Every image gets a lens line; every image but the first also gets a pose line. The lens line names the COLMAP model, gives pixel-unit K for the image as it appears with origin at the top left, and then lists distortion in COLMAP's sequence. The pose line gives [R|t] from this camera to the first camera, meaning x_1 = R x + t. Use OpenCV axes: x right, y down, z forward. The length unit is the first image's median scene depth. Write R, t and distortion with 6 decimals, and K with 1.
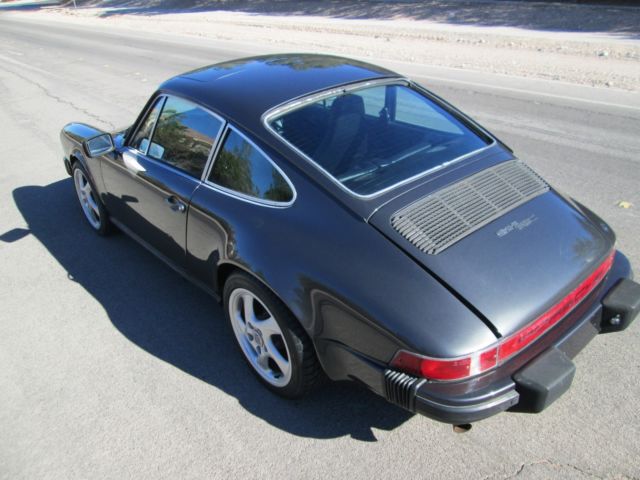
lens RADIAL K [[539.7, 0, 318.7], [0, 539.7, 242.4], [0, 0, 1]] dist [-0.009822, 0.000072]
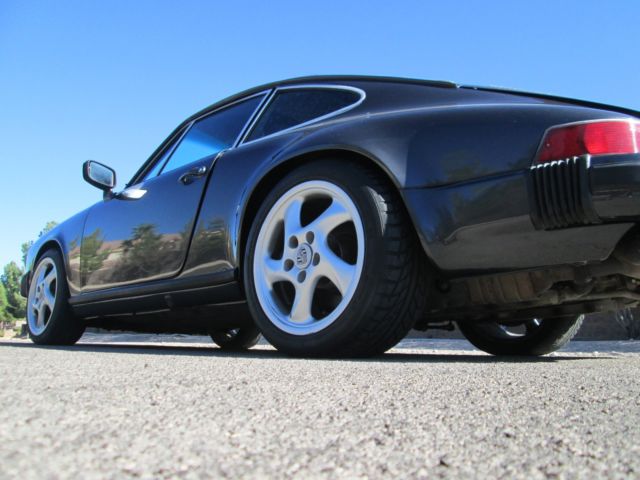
lens RADIAL K [[542.1, 0, 321.0], [0, 542.1, 241.9], [0, 0, 1]] dist [-0.044676, -0.001500]
pose [[0.990382, 0.103471, 0.091854, -0.155630], [-0.020792, 0.767635, -0.640550, 0.604031], [-0.136789, 0.632479, 0.762403, 0.453449]]
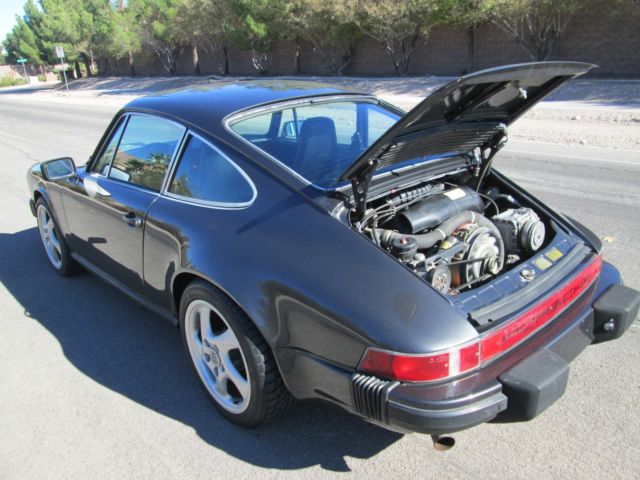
lens RADIAL K [[539.7, 0, 317.3], [0, 539.7, 241.4], [0, 0, 1]] dist [-0.009822, 0.000072]
pose [[0.999750, -0.008503, 0.020671, 0.039279], [0.011473, 0.988904, -0.148115, 0.121438], [-0.019182, 0.148315, 0.988754, 0.085384]]
